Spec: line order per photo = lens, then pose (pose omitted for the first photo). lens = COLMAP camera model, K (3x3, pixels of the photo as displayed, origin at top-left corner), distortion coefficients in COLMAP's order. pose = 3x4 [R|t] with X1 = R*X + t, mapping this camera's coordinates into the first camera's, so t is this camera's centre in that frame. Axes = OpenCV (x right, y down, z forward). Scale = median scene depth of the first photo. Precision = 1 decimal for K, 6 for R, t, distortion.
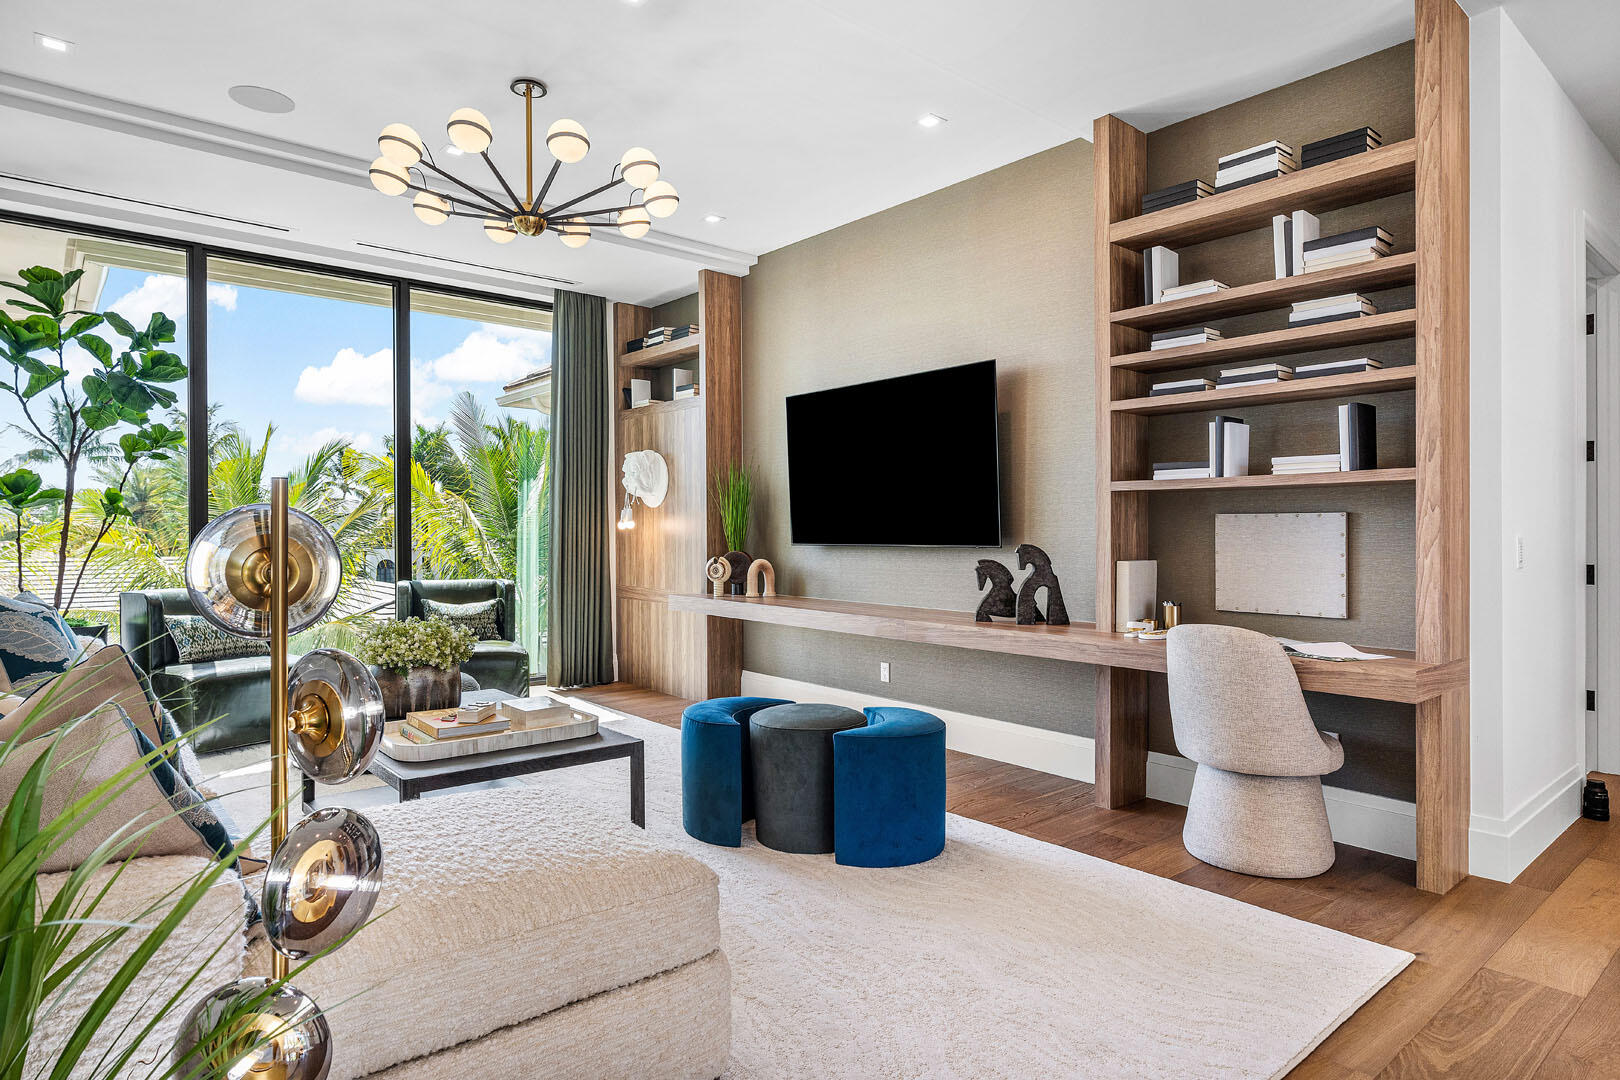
lens RADIAL K [[940.4, 0, 817.7], [0, 940.4, 524.3], [0, 0, 1]] dist [-0.005157, 0.002942]
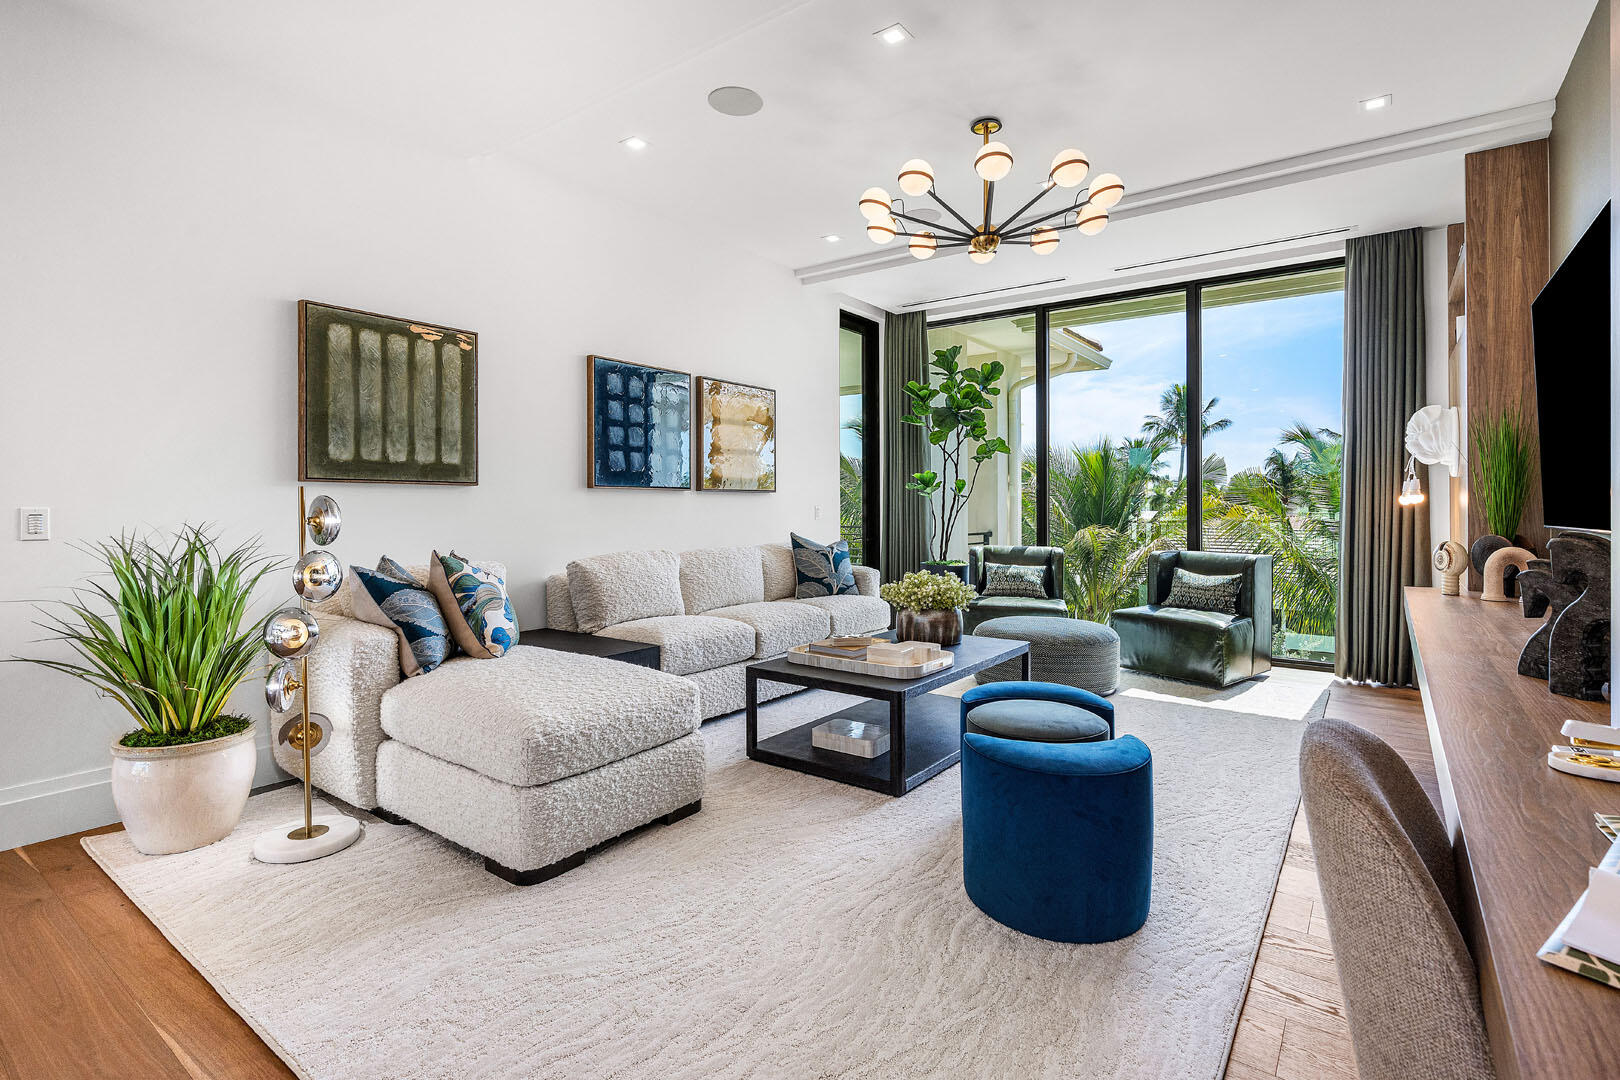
lens RADIAL K [[766.7, 0, 816.0], [0, 766.7, 515.7], [0, 0, 1]] dist [-0.004562, 0.001718]
pose [[0.222022, 0.010854, -0.974981, 0.580177], [0.006284, 0.999901, 0.012562, 0.005050], [0.975021, -0.008916, 0.221932, 0.586304]]
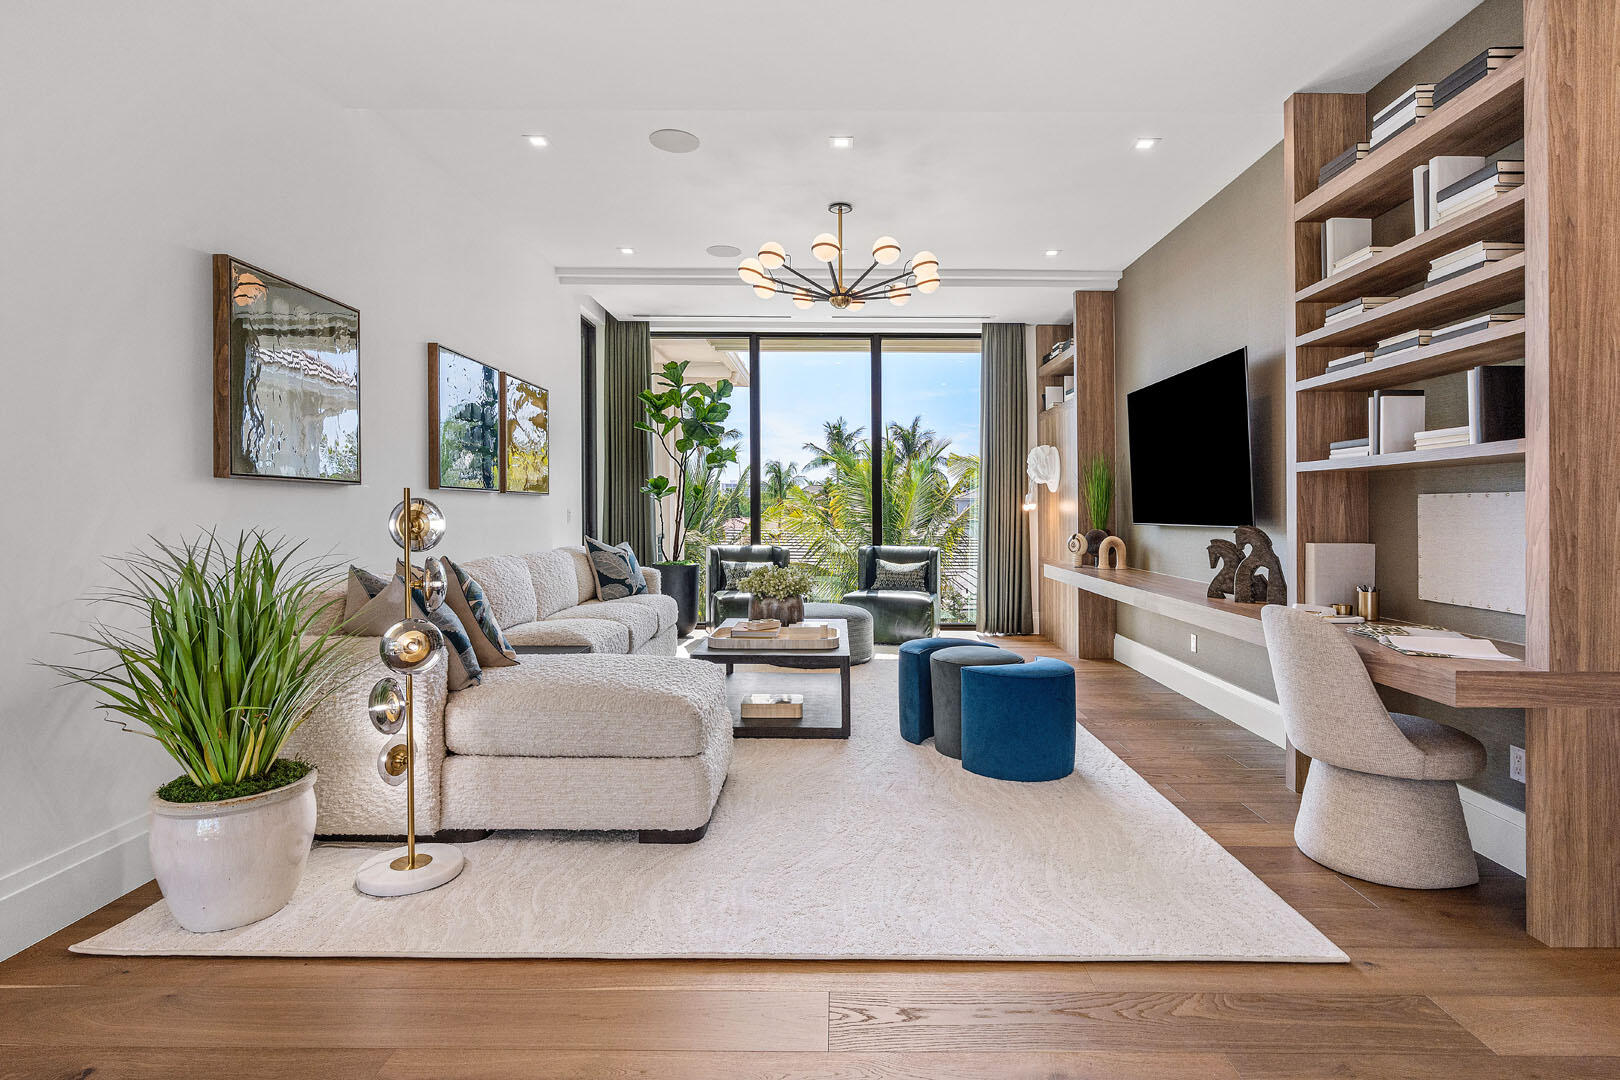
lens RADIAL K [[822.3, 0, 822.7], [0, 822.3, 509.7], [0, 0, 1]] dist [-0.001889, 0.000807]
pose [[0.752853, 0.001420, -0.658187, 0.519287], [0.001247, 0.999993, 0.003583, 0.000507], [0.658187, -0.003518, 0.752846, 0.016835]]
